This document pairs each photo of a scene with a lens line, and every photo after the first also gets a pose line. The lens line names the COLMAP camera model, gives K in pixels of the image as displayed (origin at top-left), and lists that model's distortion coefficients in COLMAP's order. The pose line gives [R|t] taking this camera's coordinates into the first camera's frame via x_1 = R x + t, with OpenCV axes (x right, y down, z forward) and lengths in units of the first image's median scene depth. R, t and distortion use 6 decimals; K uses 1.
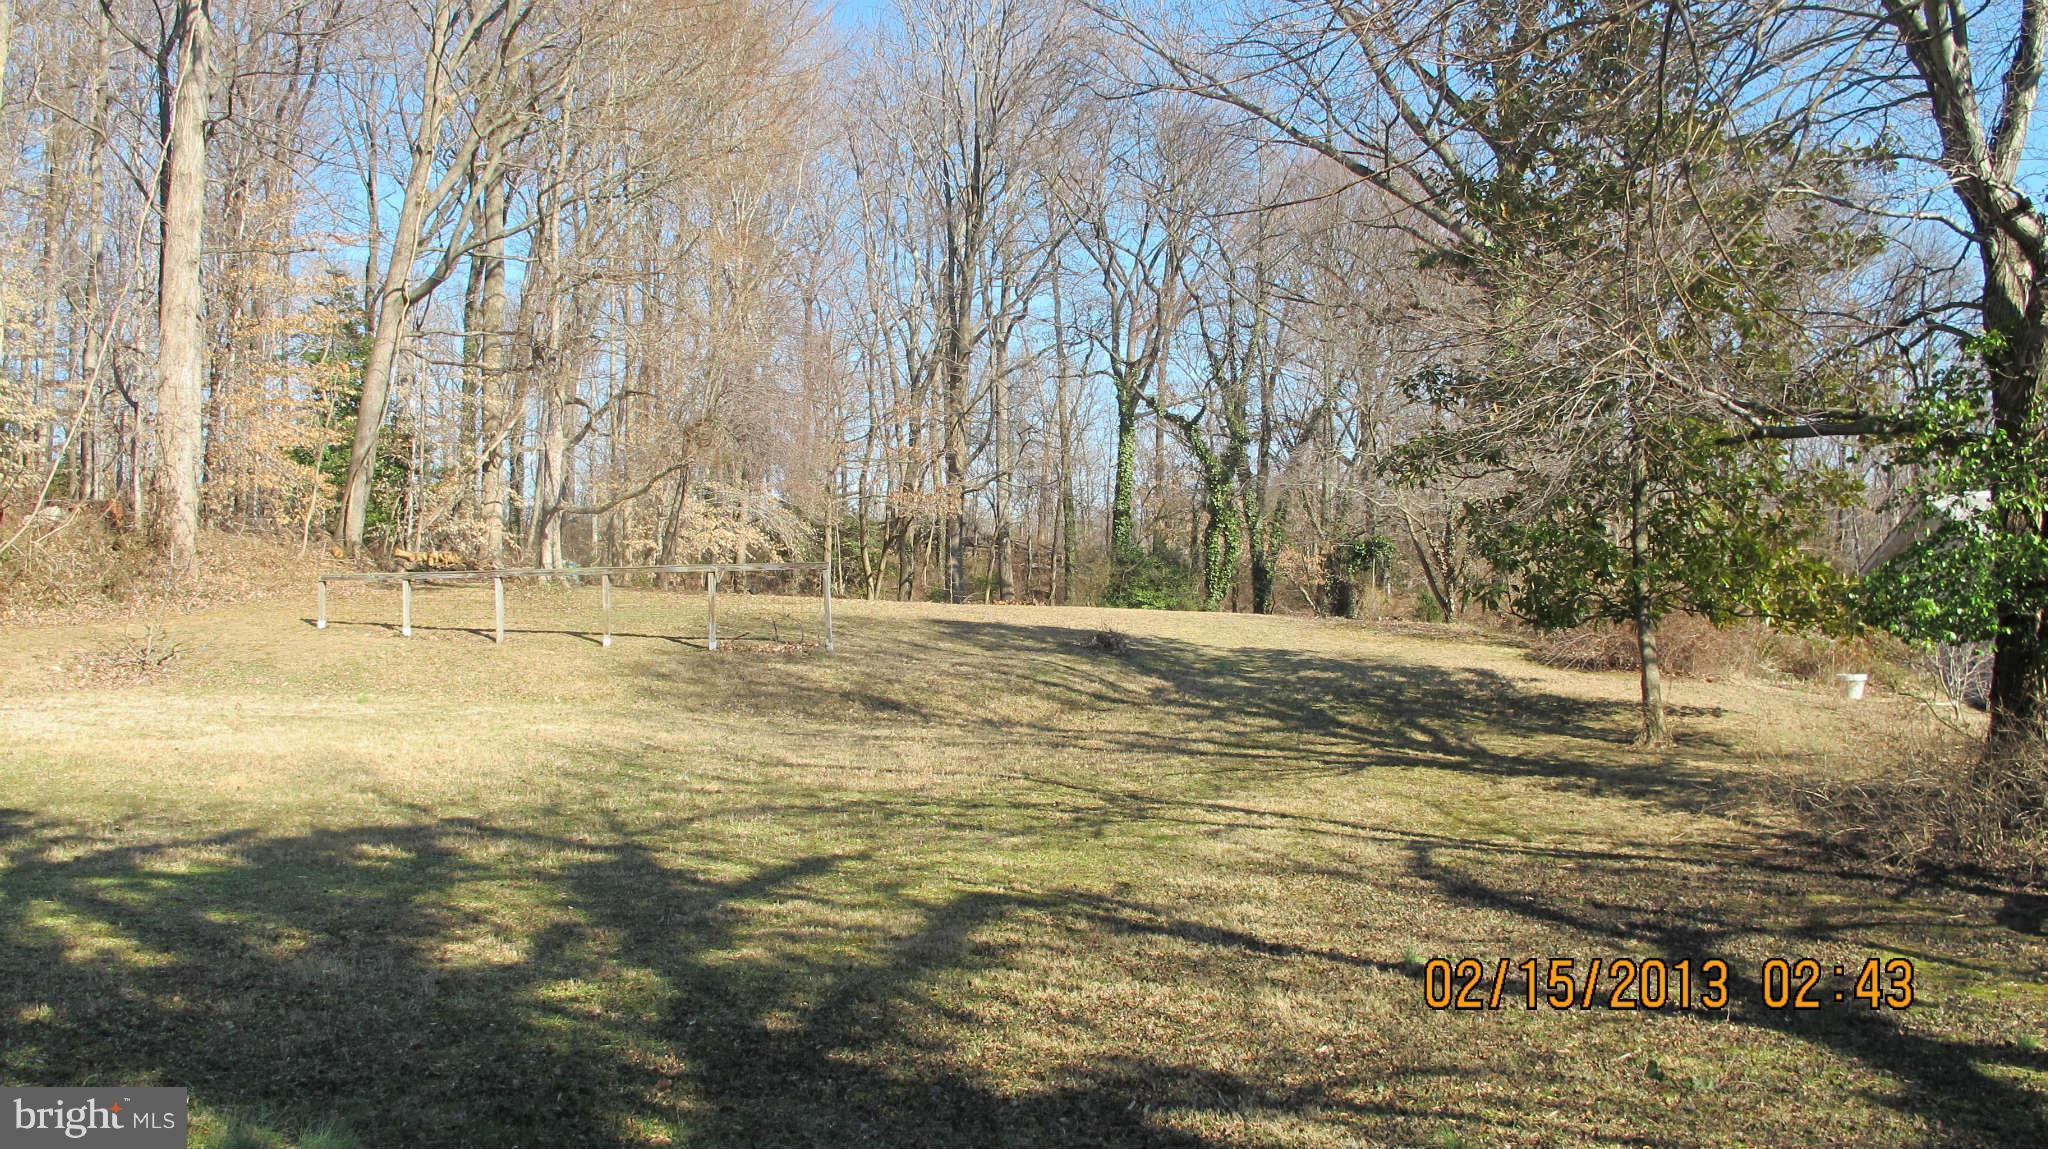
lens RADIAL K [[1768.0, 0, 1024.0], [0, 1768.0, 574.5], [0, 0, 1]] dist [-0.091462, 0.006769]
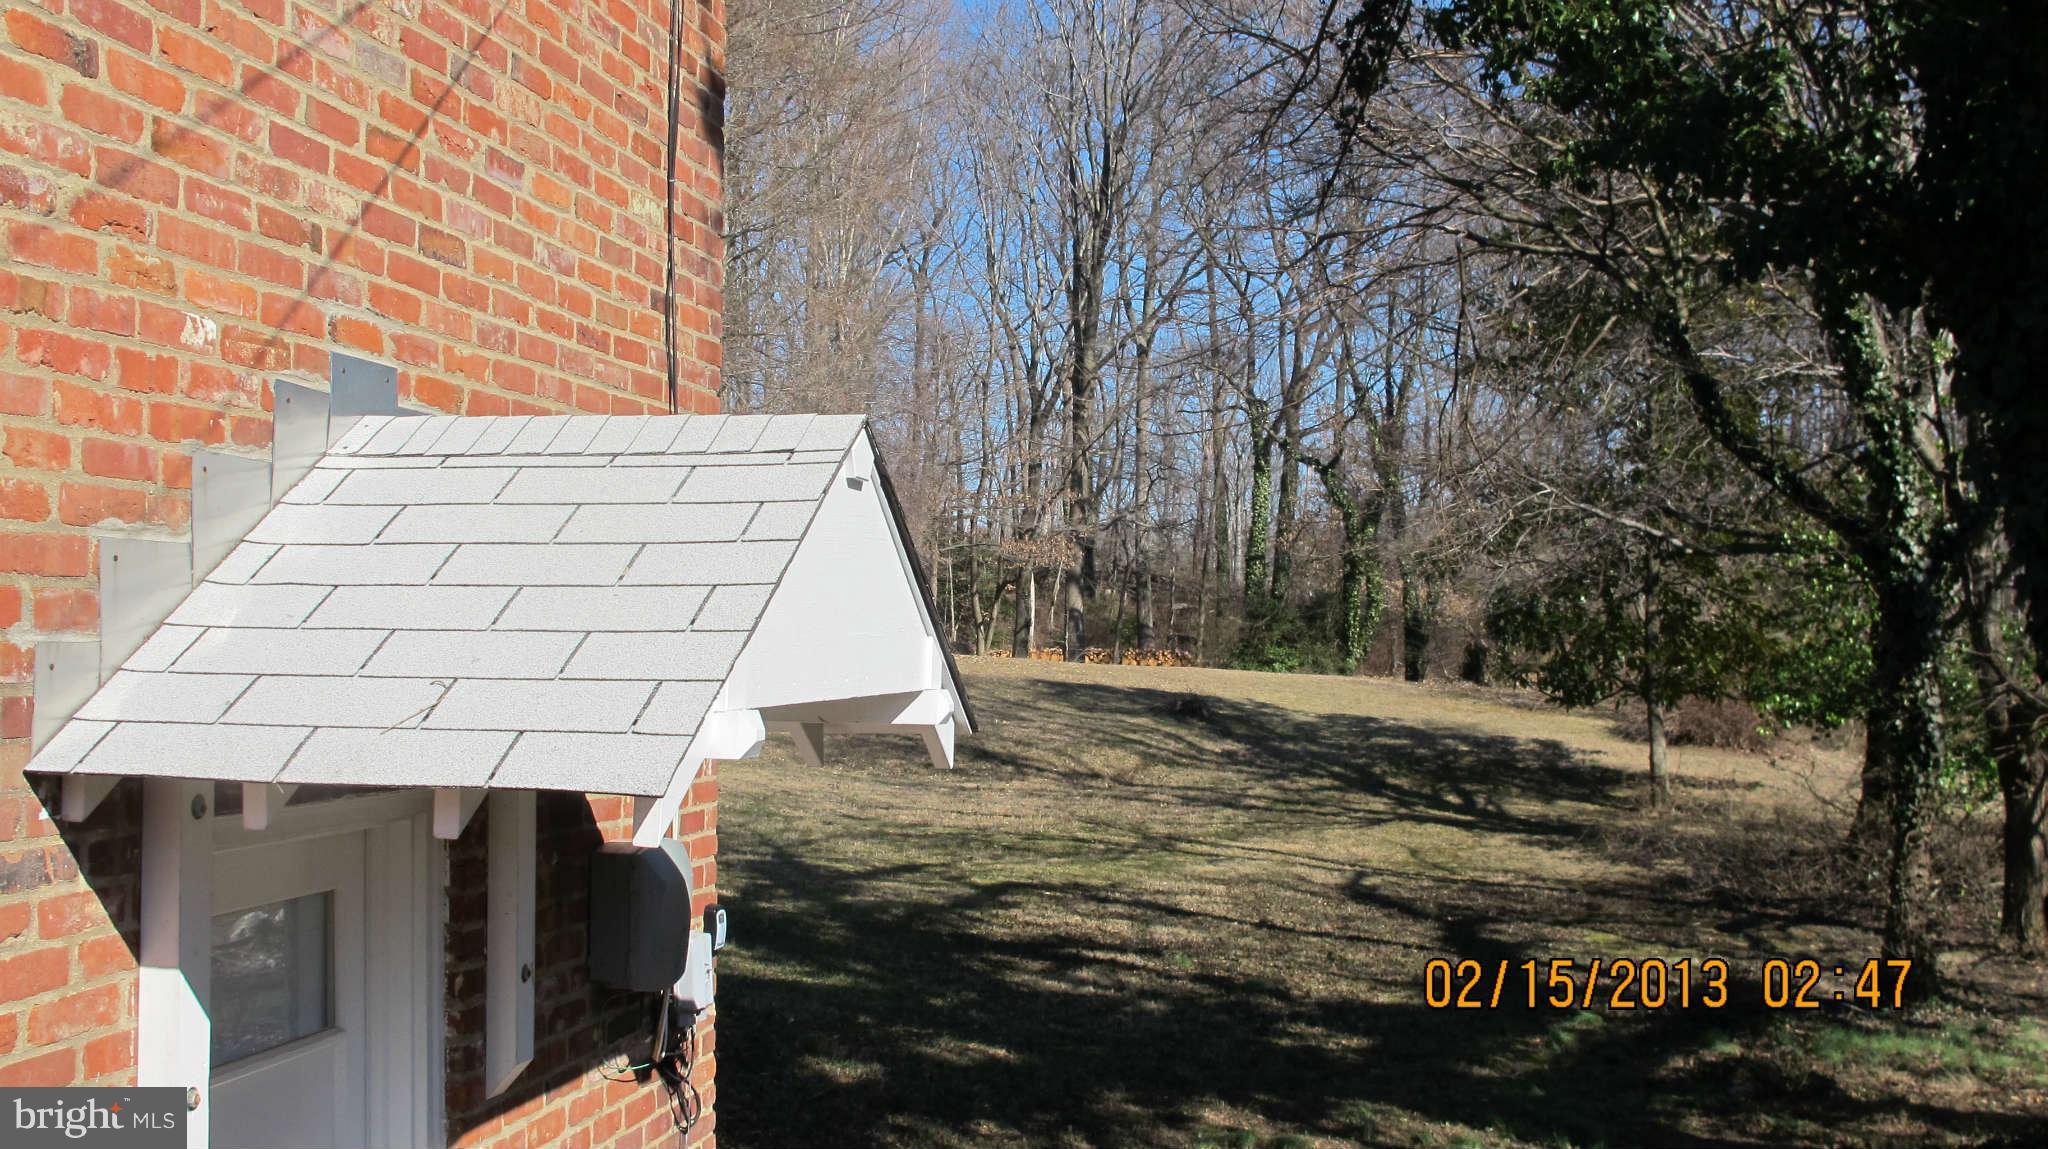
lens RADIAL K [[2712.9, 0, 1024.0], [0, 2712.9, 574.5], [0, 0, 1]] dist [-0.009306, -0.025913]
pose [[0.996291, 0.017029, -0.084351, 0.075268], [-0.017222, 0.999850, -0.001564, -0.032720], [0.084312, 0.003011, 0.996435, -0.564607]]
